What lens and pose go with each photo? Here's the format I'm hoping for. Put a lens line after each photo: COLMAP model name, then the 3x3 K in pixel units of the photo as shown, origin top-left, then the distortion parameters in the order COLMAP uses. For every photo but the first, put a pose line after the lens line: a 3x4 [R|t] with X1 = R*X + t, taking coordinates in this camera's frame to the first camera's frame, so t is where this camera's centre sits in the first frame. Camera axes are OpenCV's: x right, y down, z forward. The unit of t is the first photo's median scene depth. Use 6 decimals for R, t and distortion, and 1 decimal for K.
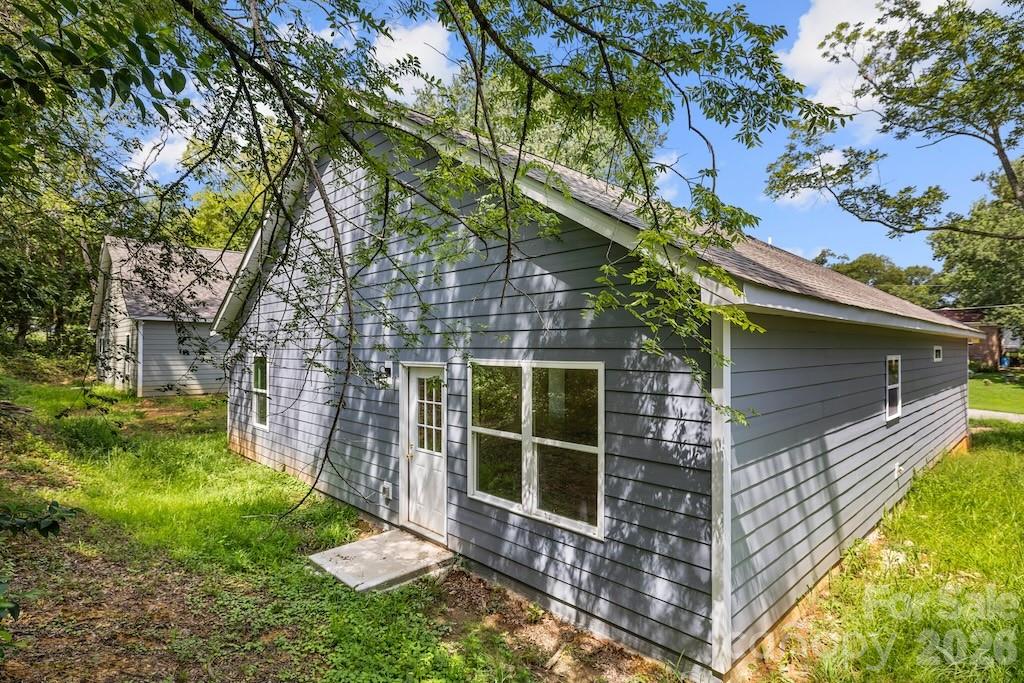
lens RADIAL K [[517.3, 0, 513.9], [0, 517.3, 344.6], [0, 0, 1]] dist [-0.002458, -0.000270]
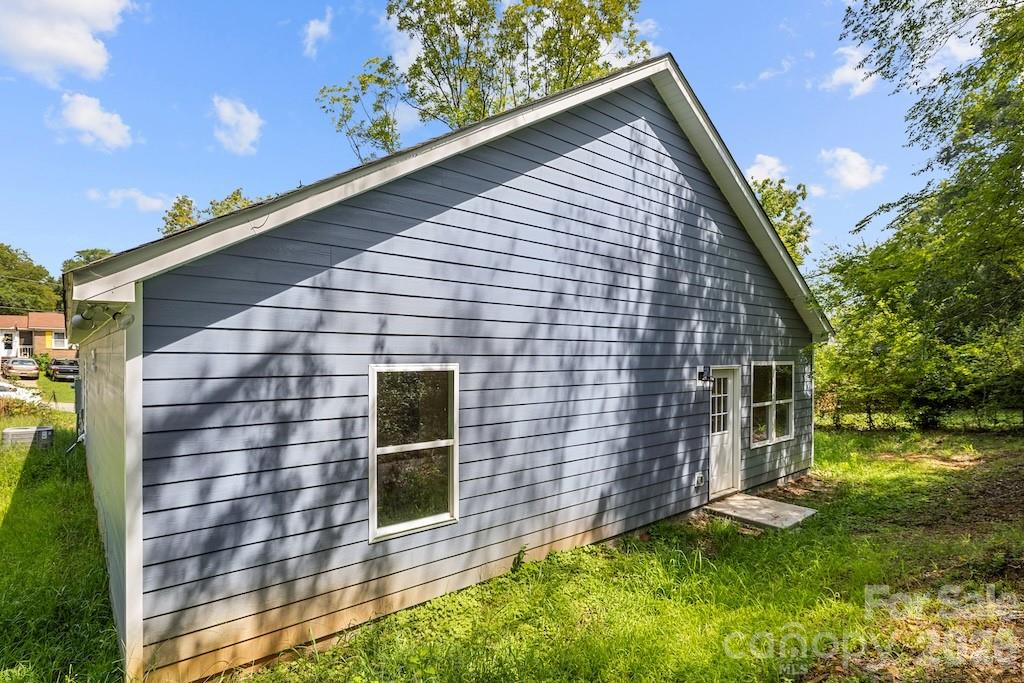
lens RADIAL K [[517.3, 0, 513.8], [0, 517.3, 346.4], [0, 0, 1]] dist [-0.002458, -0.000270]
pose [[0.062209, 0.004651, 0.998052, -1.532997], [-0.021599, 0.999761, -0.003313, 0.000624], [-0.997829, -0.021351, 0.062295, 1.460996]]
